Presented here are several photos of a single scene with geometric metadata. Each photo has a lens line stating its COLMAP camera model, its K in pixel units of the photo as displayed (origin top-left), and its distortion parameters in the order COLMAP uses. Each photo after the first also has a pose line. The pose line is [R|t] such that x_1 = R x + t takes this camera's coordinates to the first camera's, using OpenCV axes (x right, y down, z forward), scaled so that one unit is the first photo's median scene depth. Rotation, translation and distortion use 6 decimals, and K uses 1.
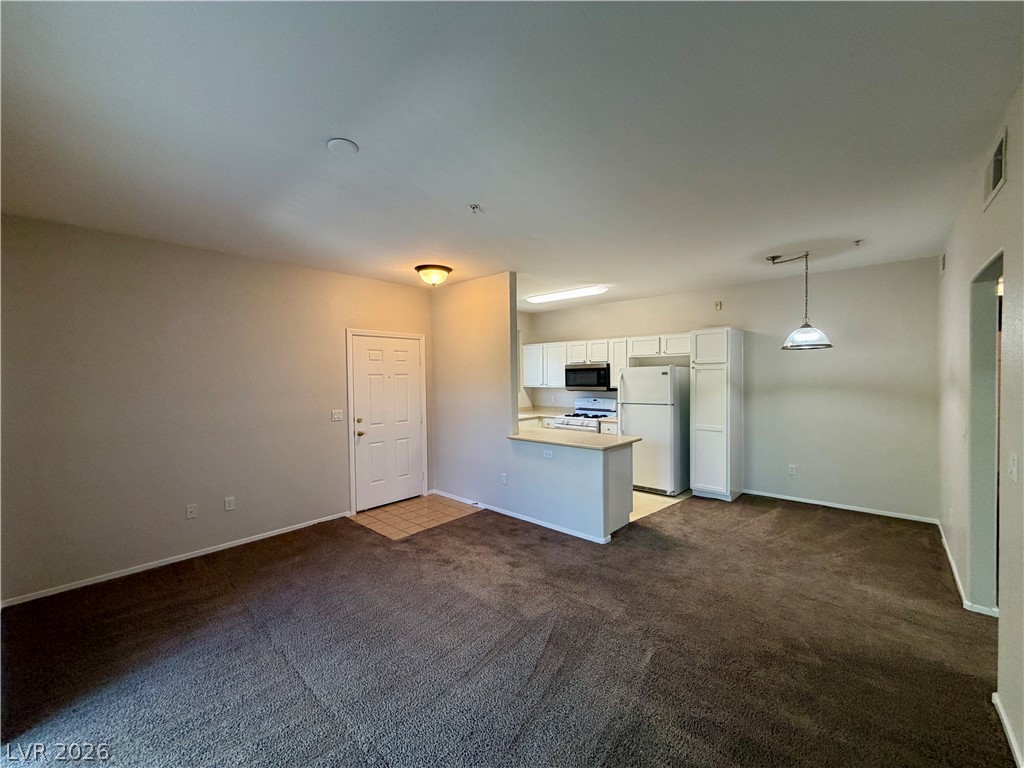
lens RADIAL K [[407.7, 0, 506.3], [0, 407.7, 383.1], [0, 0, 1]] dist [0.000238, -0.000202]
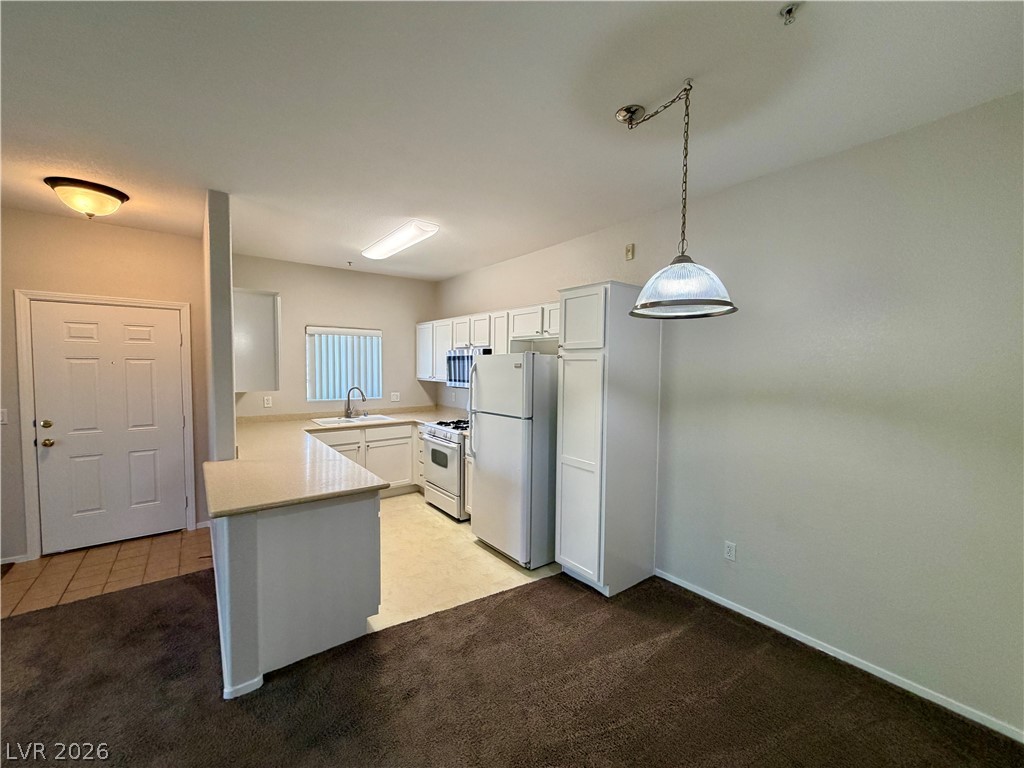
lens RADIAL K [[407.7, 0, 507.9], [0, 407.7, 383.3], [0, 0, 1]] dist [0.000238, -0.000202]
pose [[0.985950, 0.027786, -0.164711, 0.493669], [-0.023340, 0.999311, 0.028870, -0.015108], [0.165400, -0.024620, 0.985919, 0.427798]]
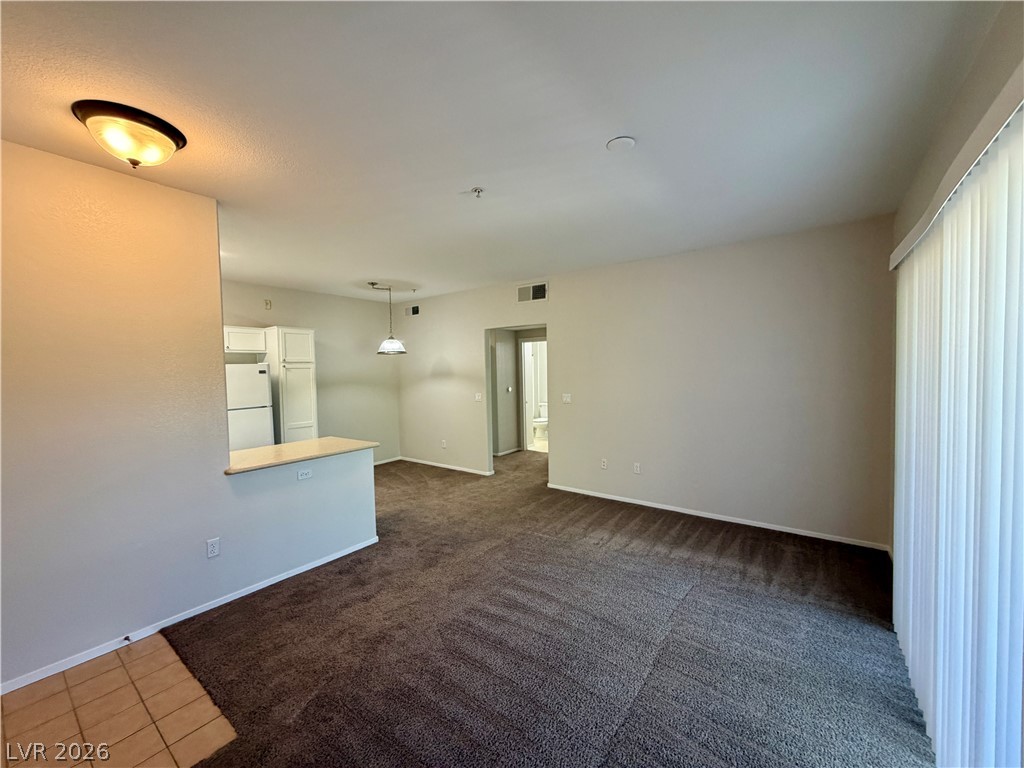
lens RADIAL K [[407.7, 0, 511.2], [0, 407.7, 388.4], [0, 0, 1]] dist [0.000238, -0.000202]
pose [[-0.101294, -0.033186, 0.994303, -0.578009], [0.037206, 0.998618, 0.037121, -0.000719], [-0.994161, 0.040754, -0.099919, 0.573364]]
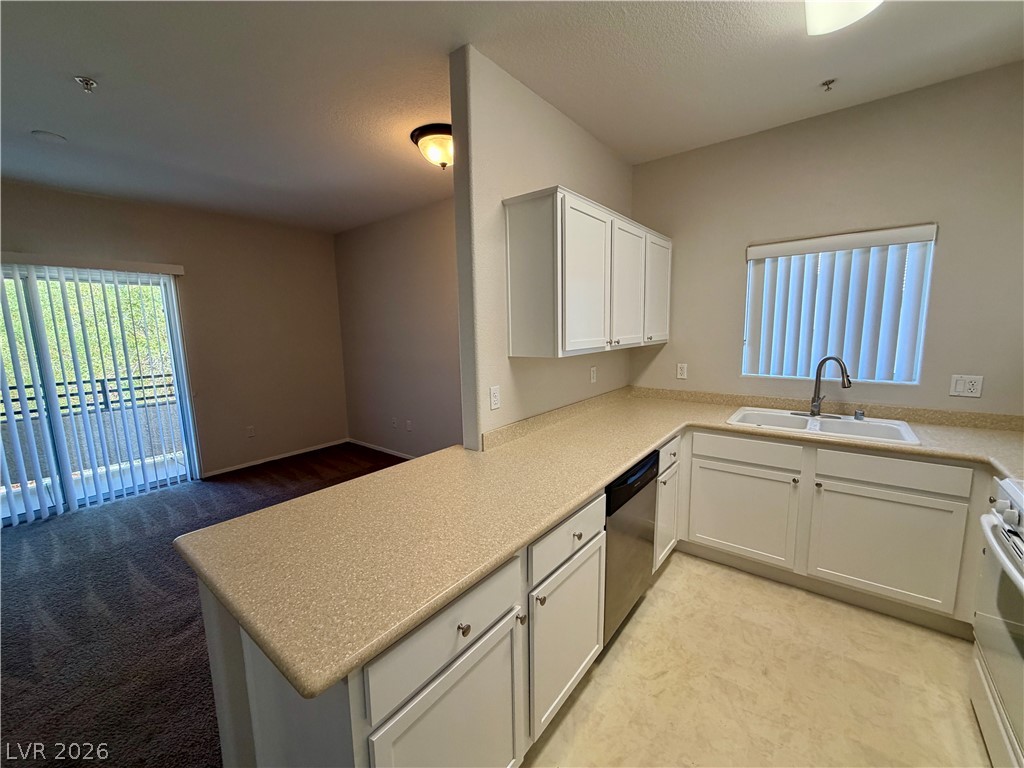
lens RADIAL K [[407.7, 0, 513.8], [0, 407.7, 384.1], [0, 0, 1]] dist [0.000238, -0.000202]
pose [[0.084418, 0.145999, -0.985676, 0.415019], [0.002807, 0.989169, 0.146757, -0.008259], [0.996426, -0.015156, 0.083094, 0.924410]]
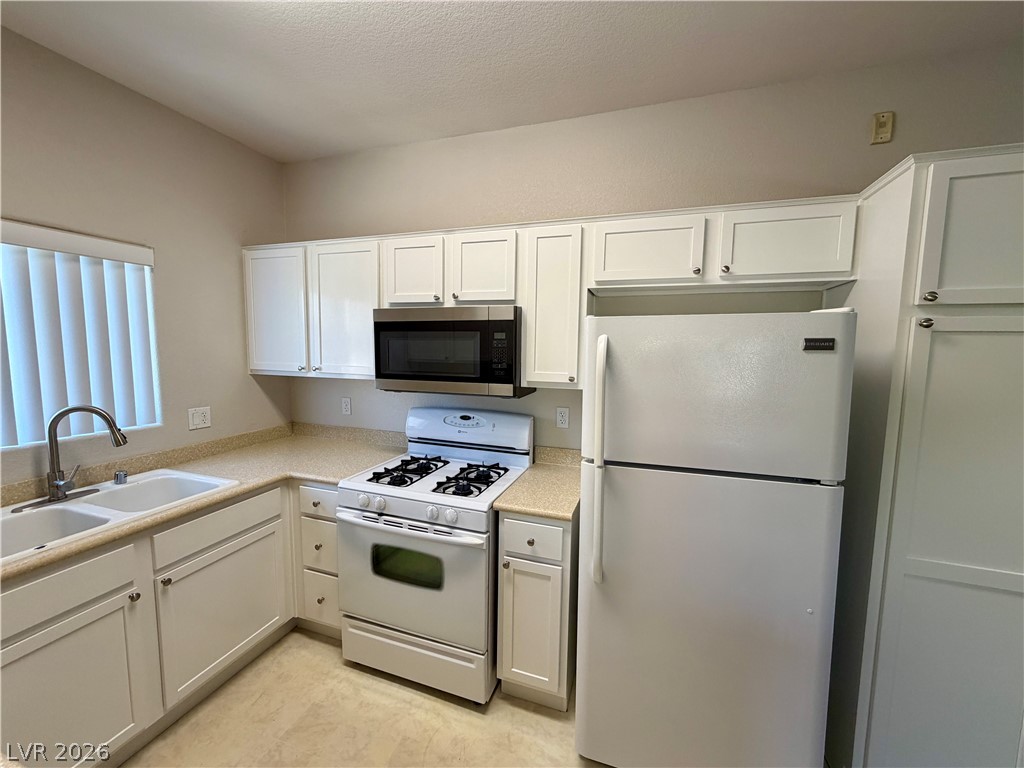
lens RADIAL K [[407.7, 0, 509.6], [0, 407.7, 383.4], [0, 0, 1]] dist [0.000238, -0.000202]
pose [[0.914975, -0.013925, 0.403271, 0.151397], [-0.016570, 0.997265, 0.072032, -0.016536], [-0.403171, -0.072589, 0.912241, 0.901672]]
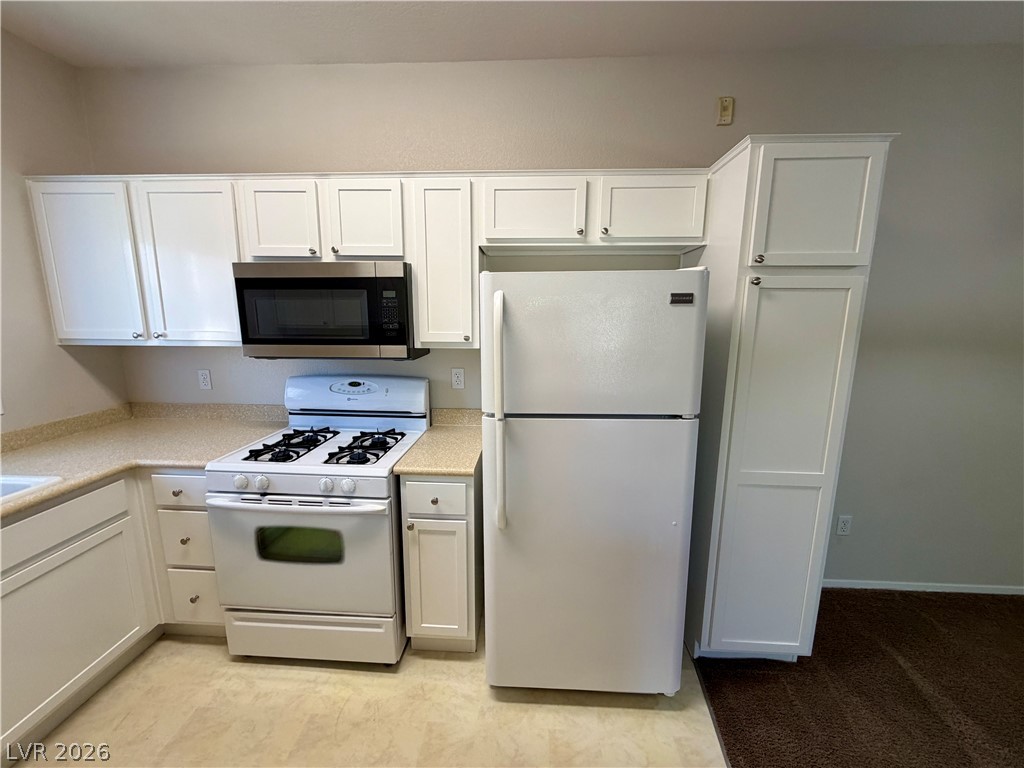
lens RADIAL K [[407.7, 0, 509.7], [0, 407.7, 382.5], [0, 0, 1]] dist [0.000238, -0.000202]
pose [[0.769795, -0.093593, 0.631392, 0.144932], [-0.001798, 0.988869, 0.148775, -0.010052], [-0.638288, -0.115661, 0.761059, 0.905812]]
